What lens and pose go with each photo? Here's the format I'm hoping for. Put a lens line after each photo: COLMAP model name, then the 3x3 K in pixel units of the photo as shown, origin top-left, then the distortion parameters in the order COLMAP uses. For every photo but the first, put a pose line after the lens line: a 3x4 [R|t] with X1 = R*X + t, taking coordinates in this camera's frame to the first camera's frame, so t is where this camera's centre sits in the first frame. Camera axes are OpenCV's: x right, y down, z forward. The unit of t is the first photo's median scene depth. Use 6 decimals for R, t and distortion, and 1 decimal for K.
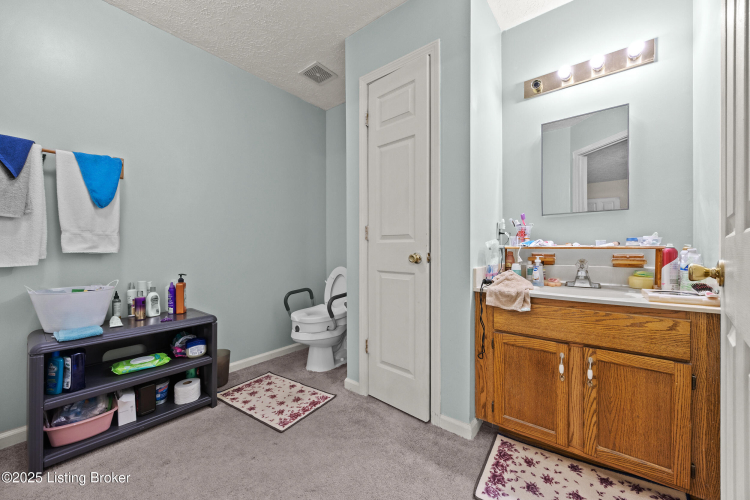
lens RADIAL K [[288.6, 0, 376.6], [0, 288.6, 249.1], [0, 0, 1]] dist [-0.000454, 0.000129]
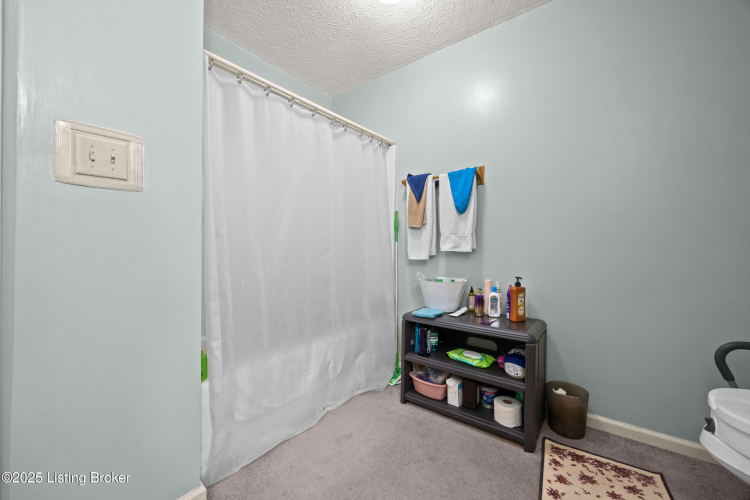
lens RADIAL K [[288.6, 0, 376.6], [0, 288.6, 249.1], [0, 0, 1]] dist [-0.000454, 0.000129]
pose [[0.027910, 0.003441, -0.999605, 0.209964], [-0.003695, 0.999988, 0.003340, 0.000306], [0.999604, 0.003600, 0.027922, 0.598890]]
